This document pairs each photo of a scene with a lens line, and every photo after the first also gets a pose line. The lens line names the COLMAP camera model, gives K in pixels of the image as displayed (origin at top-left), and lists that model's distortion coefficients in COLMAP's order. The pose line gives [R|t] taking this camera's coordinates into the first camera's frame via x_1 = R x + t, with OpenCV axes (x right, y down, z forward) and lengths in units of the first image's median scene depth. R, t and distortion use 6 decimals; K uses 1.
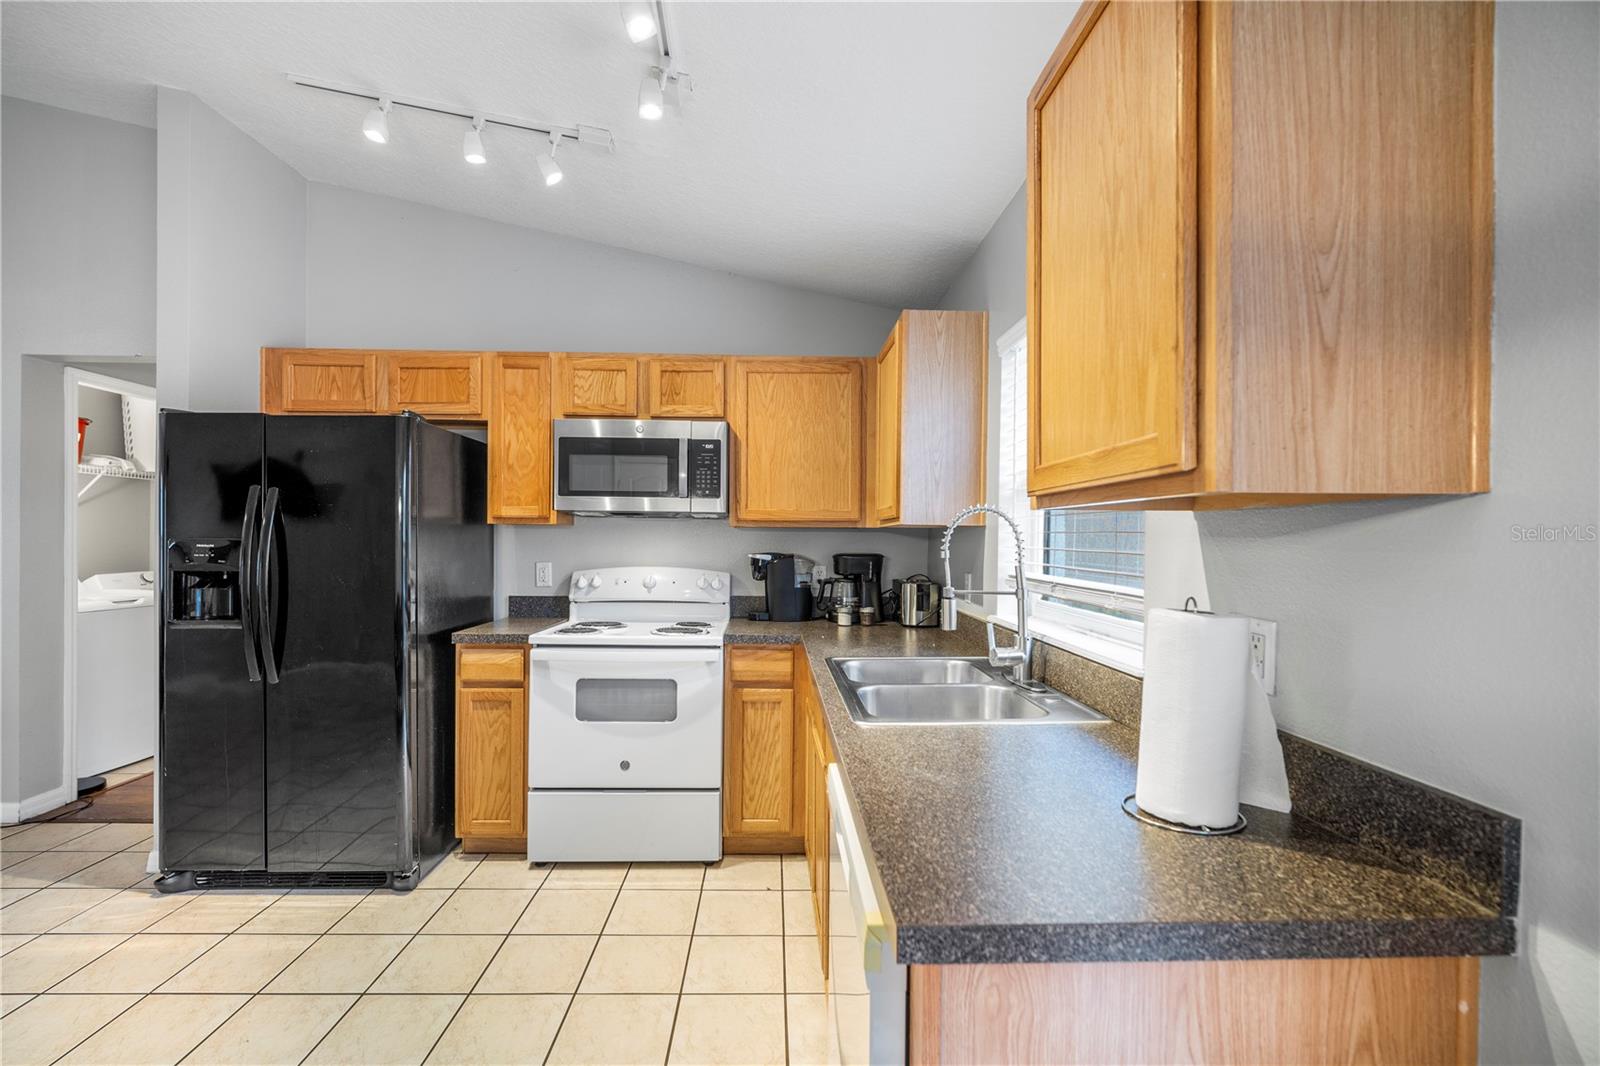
lens RADIAL K [[707.5, 0, 796.6], [0, 707.5, 542.1], [0, 0, 1]] dist [-0.004563, 0.000155]
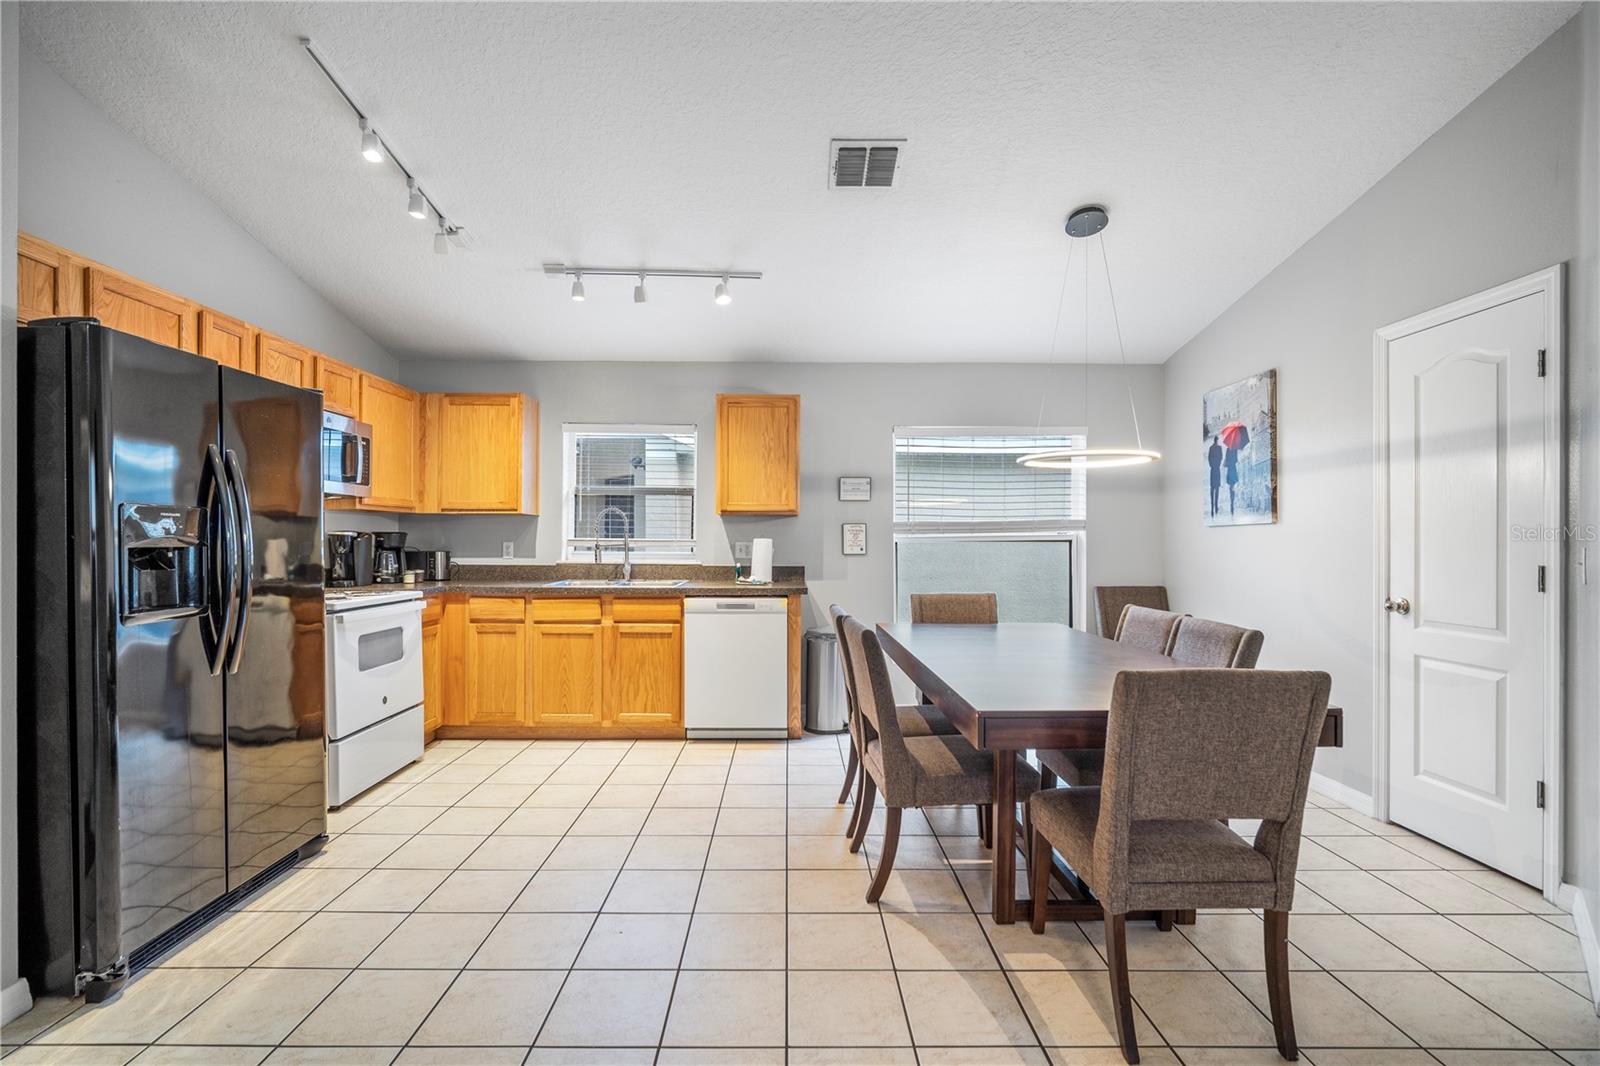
lens RADIAL K [[707.5, 0, 789.0], [0, 707.5, 543.1], [0, 0, 1]] dist [-0.004563, 0.000155]
pose [[0.012658, -0.012881, 0.999837, -1.576147], [-0.001829, 0.999915, 0.012905, 0.024574], [-0.999918, -0.001992, 0.012633, 0.293880]]
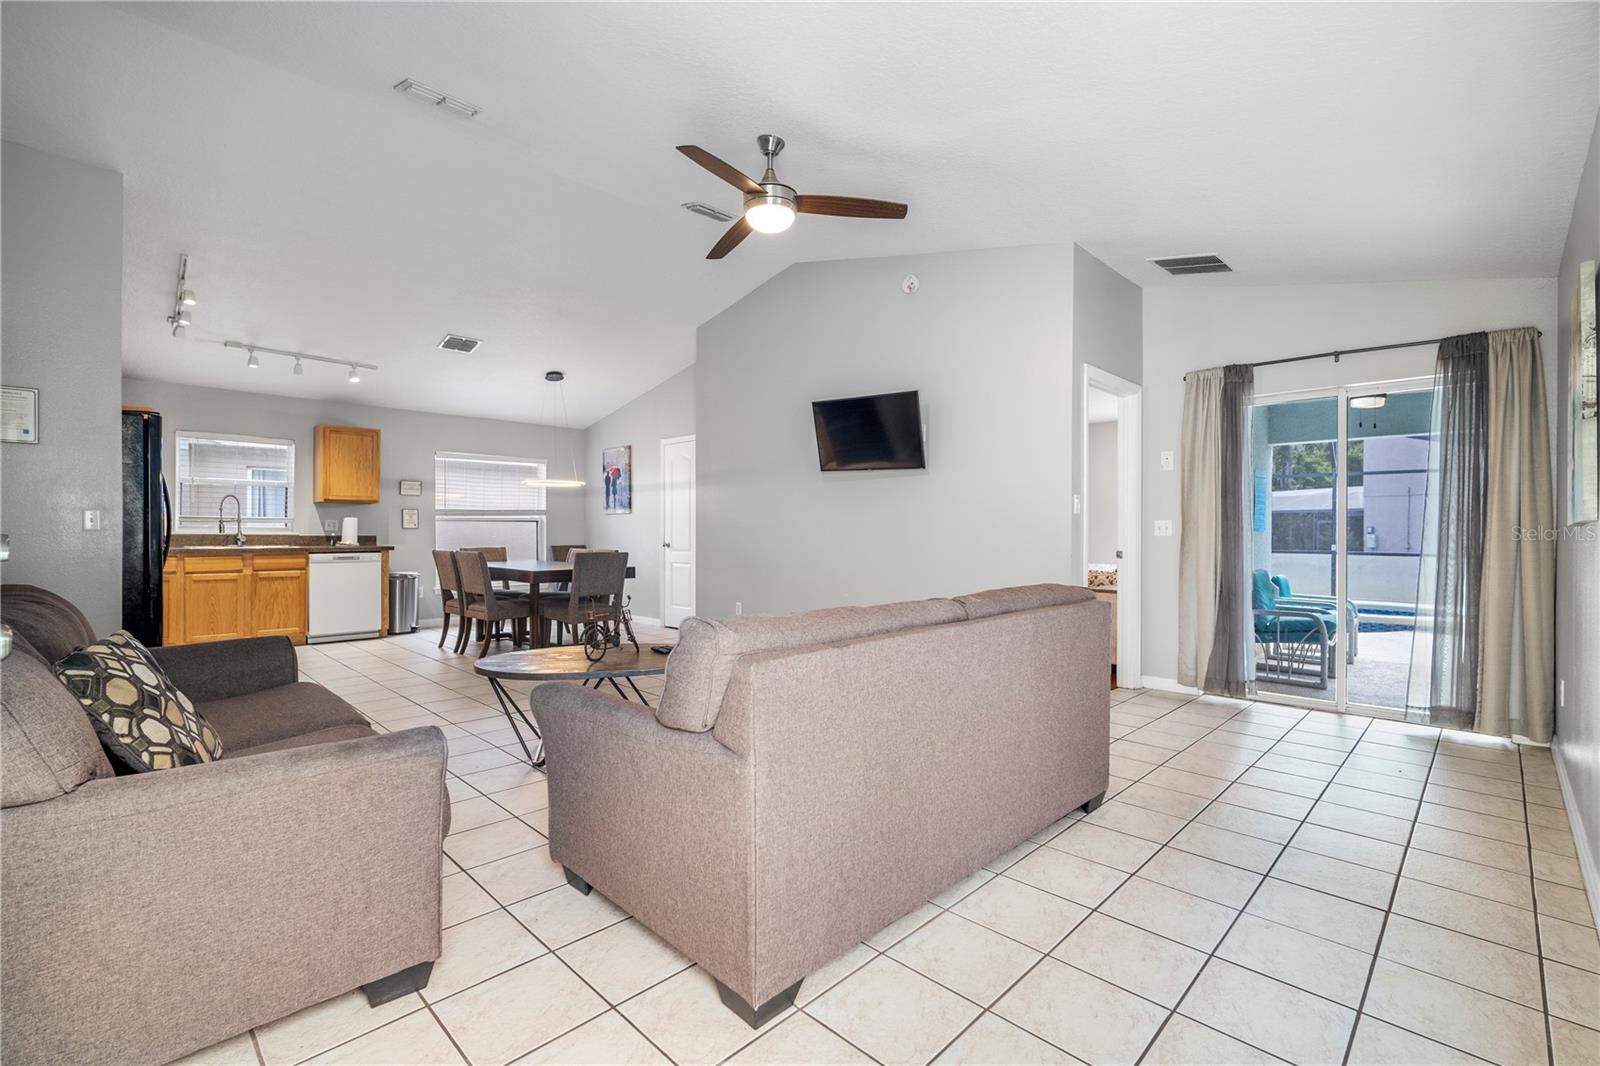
lens RADIAL K [[707.5, 0, 793.4], [0, 707.5, 533.8], [0, 0, 1]] dist [-0.004563, 0.000155]
pose [[-0.696075, -0.015572, 0.717800, -3.057928], [-0.010477, 0.999879, 0.011531, 0.051090], [-0.717893, 0.000506, -0.696153, 1.091080]]
